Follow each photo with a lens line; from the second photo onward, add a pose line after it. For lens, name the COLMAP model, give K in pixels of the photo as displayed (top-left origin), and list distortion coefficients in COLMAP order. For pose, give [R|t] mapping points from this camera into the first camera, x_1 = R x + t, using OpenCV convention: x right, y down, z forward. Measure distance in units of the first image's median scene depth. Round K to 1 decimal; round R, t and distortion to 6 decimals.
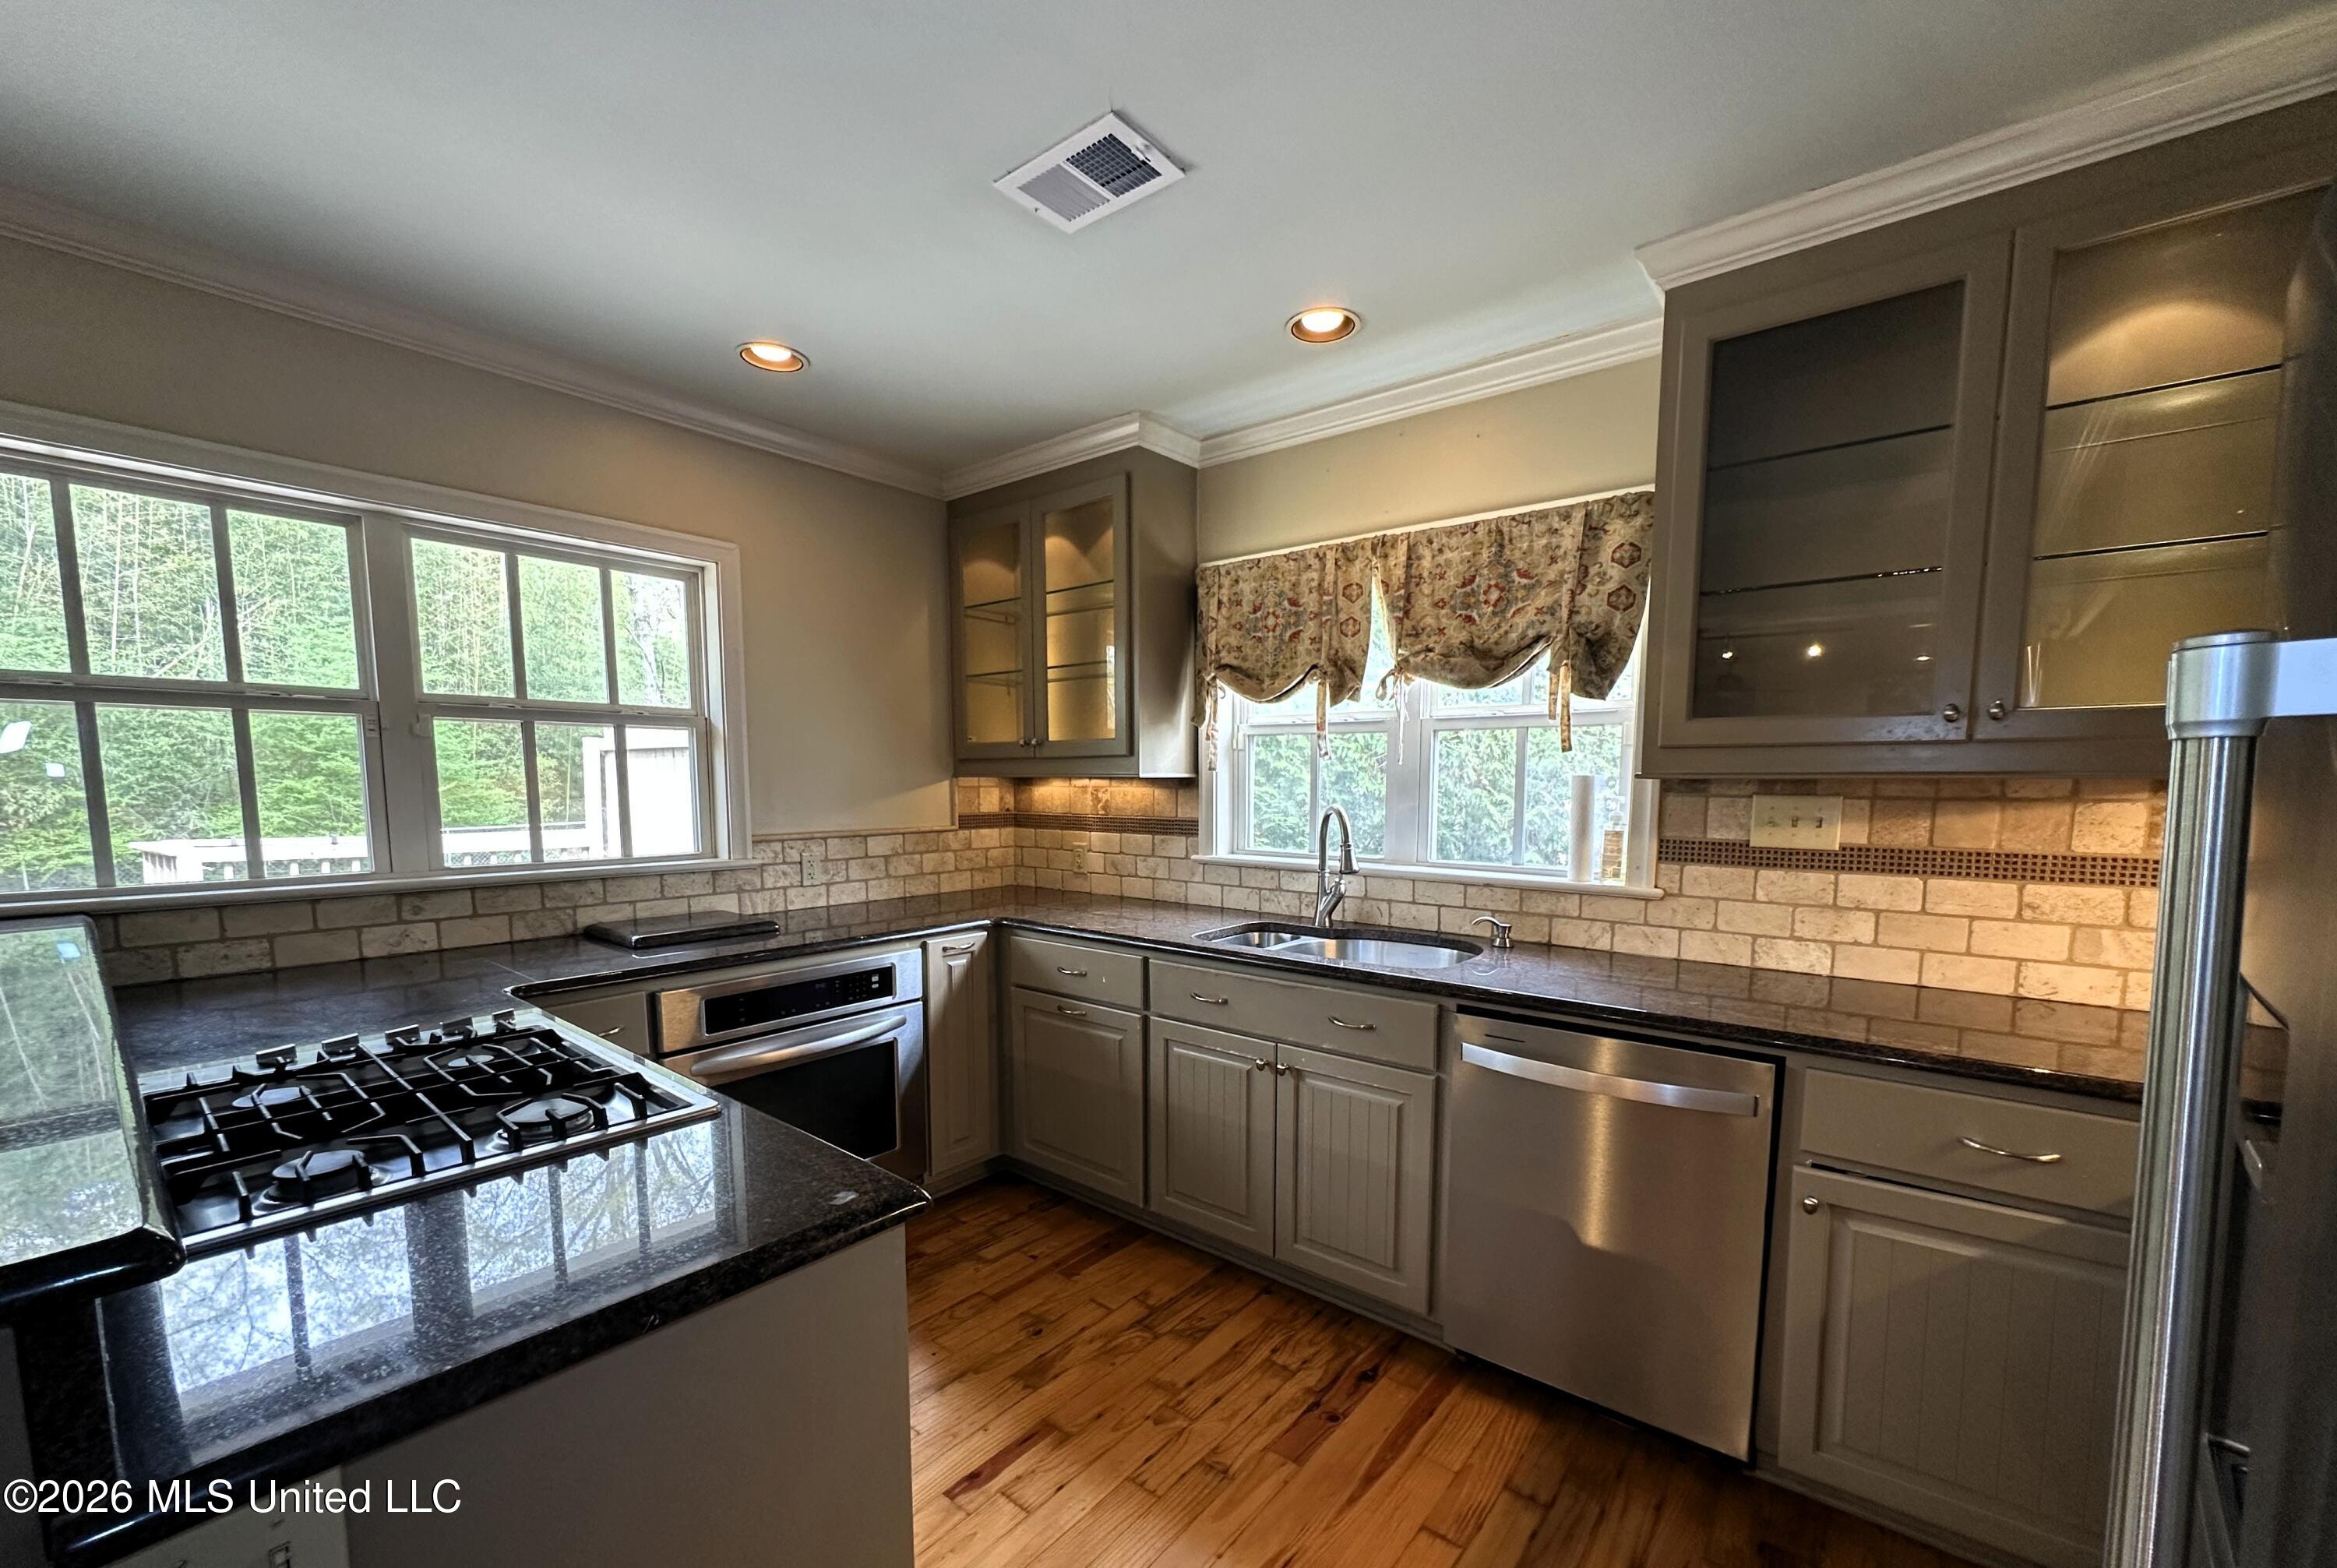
lens RADIAL K [[952.8, 0, 1128.0], [0, 952.8, 868.6], [0, 0, 1]] dist [-0.000958, -0.000035]
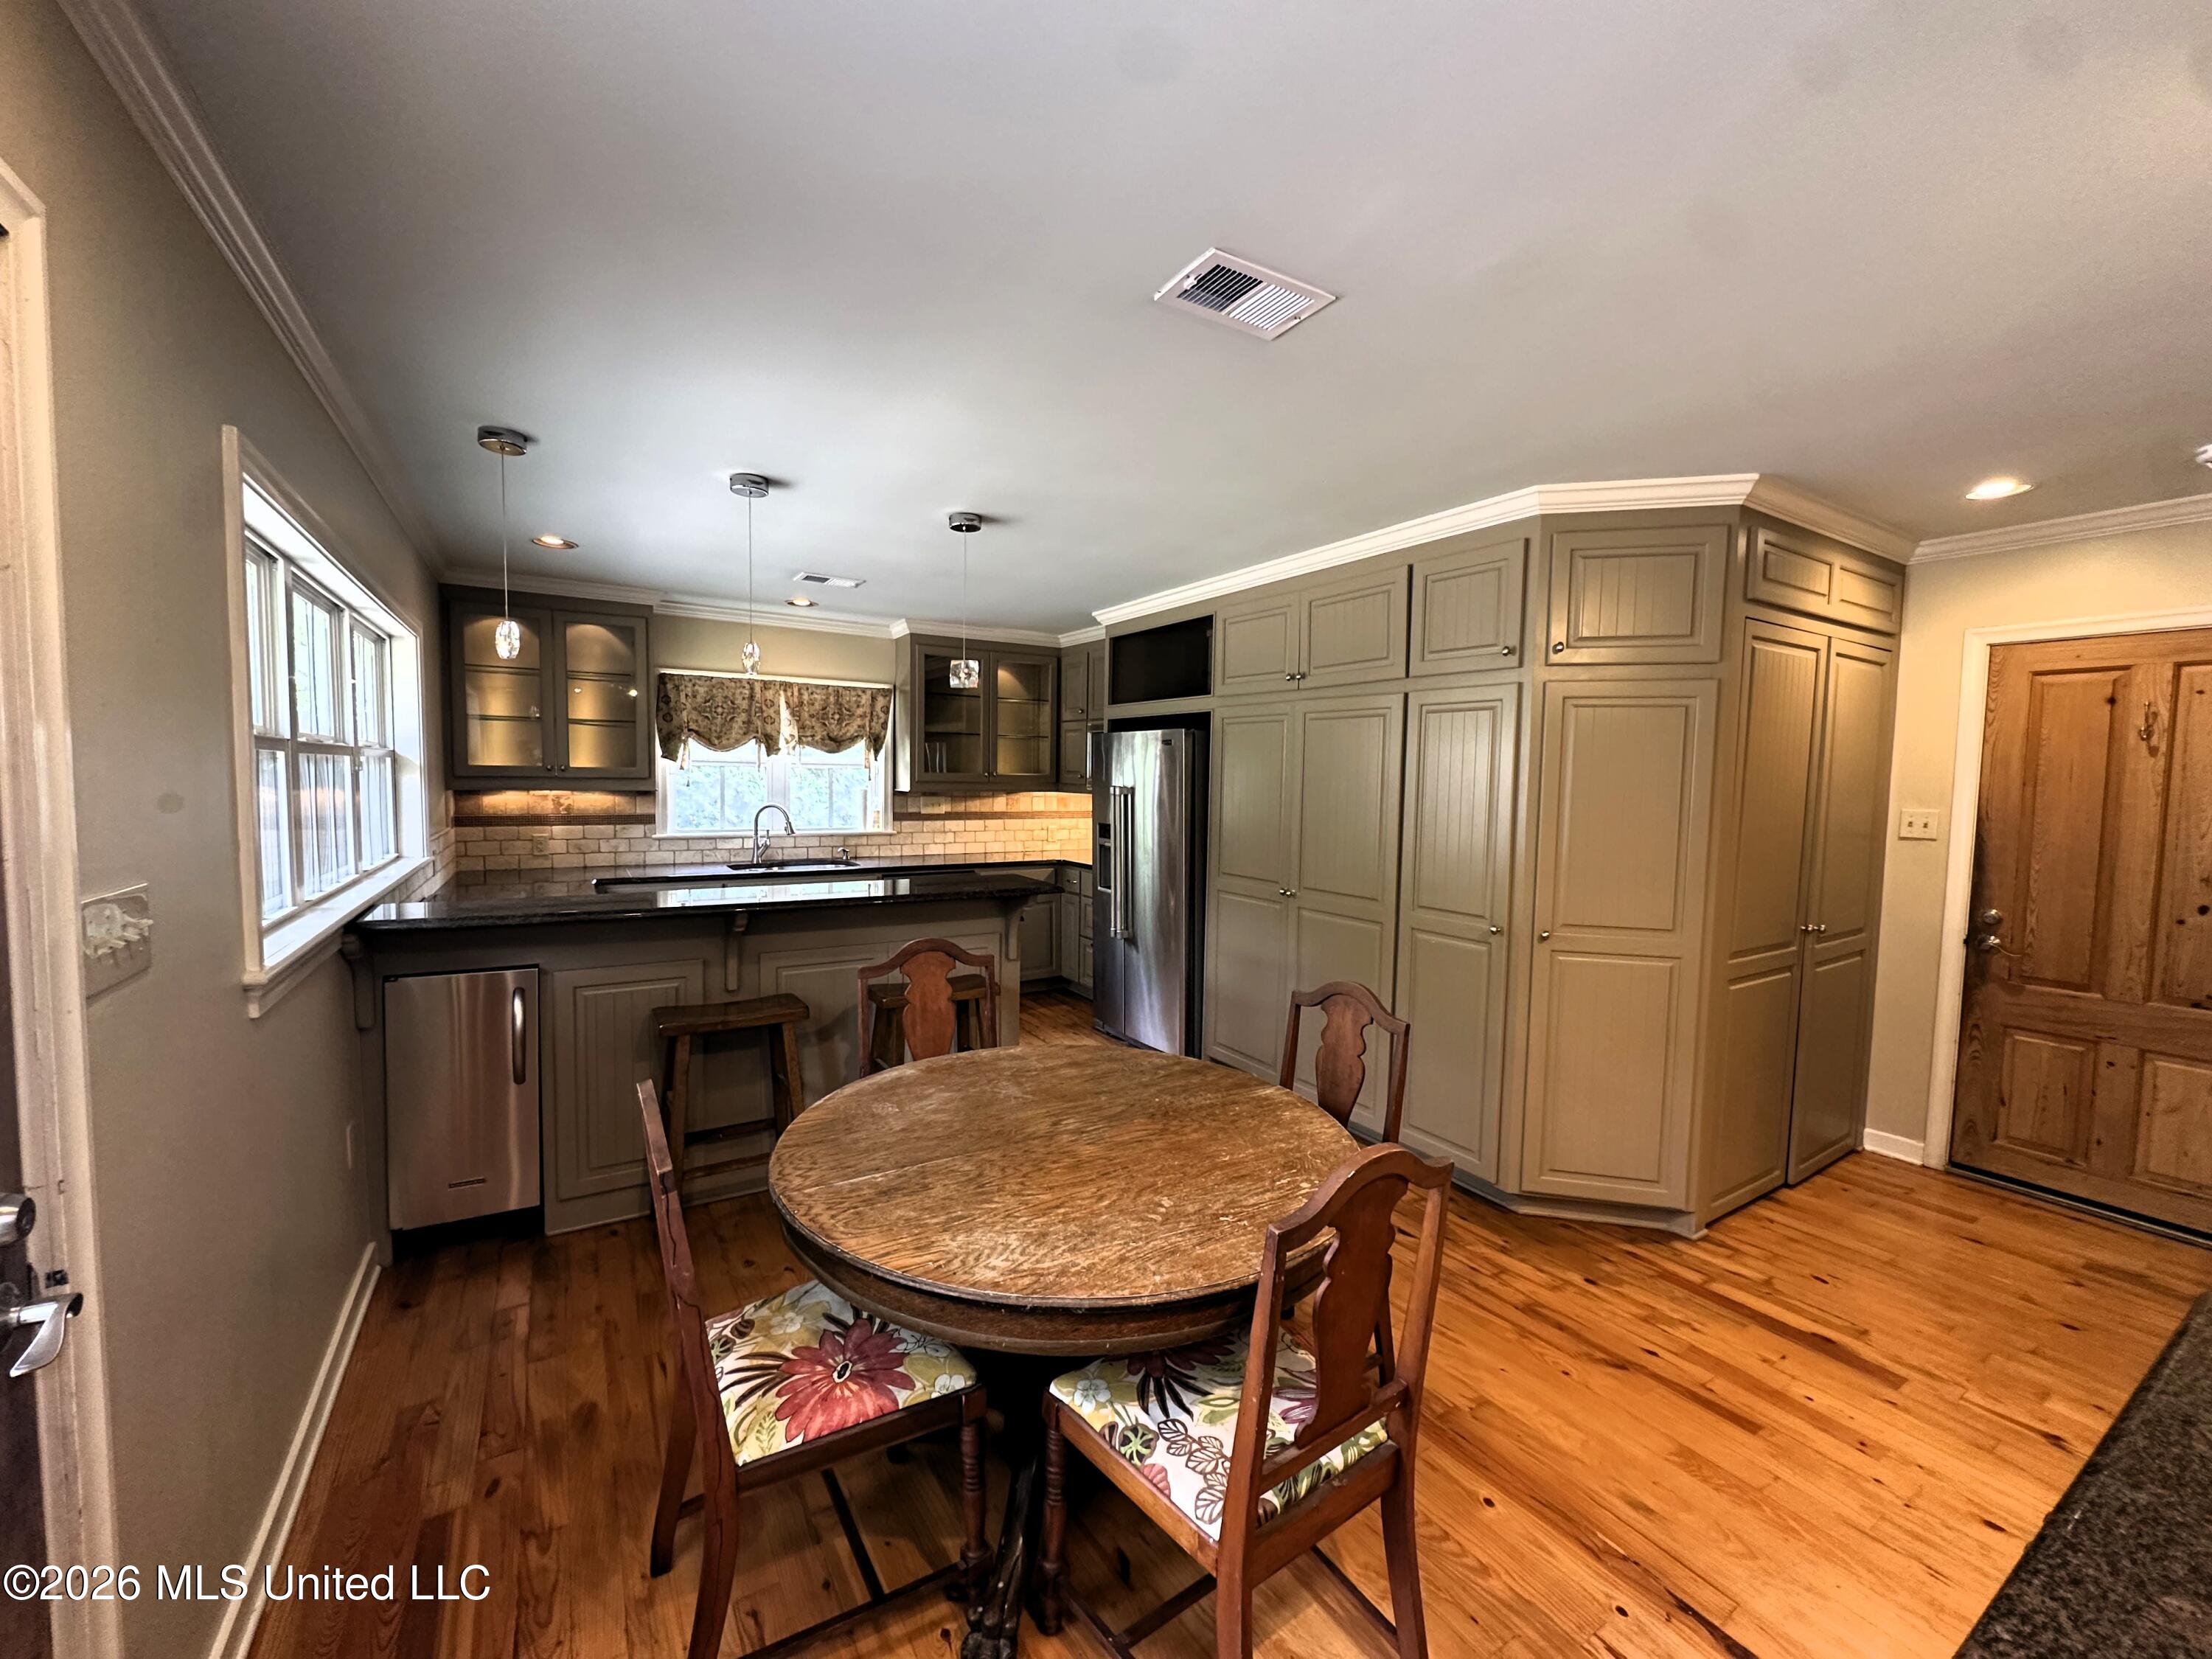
lens RADIAL K [[884.4, 0, 1098.6], [0, 884.4, 823.7], [0, 0, 1]] dist [-0.005928, 0.001368]
pose [[0.304378, -0.057075, 0.950840, -1.500336], [0.070379, 0.996823, 0.037306, -0.046927], [-0.949948, 0.055564, 0.307428, -0.303645]]
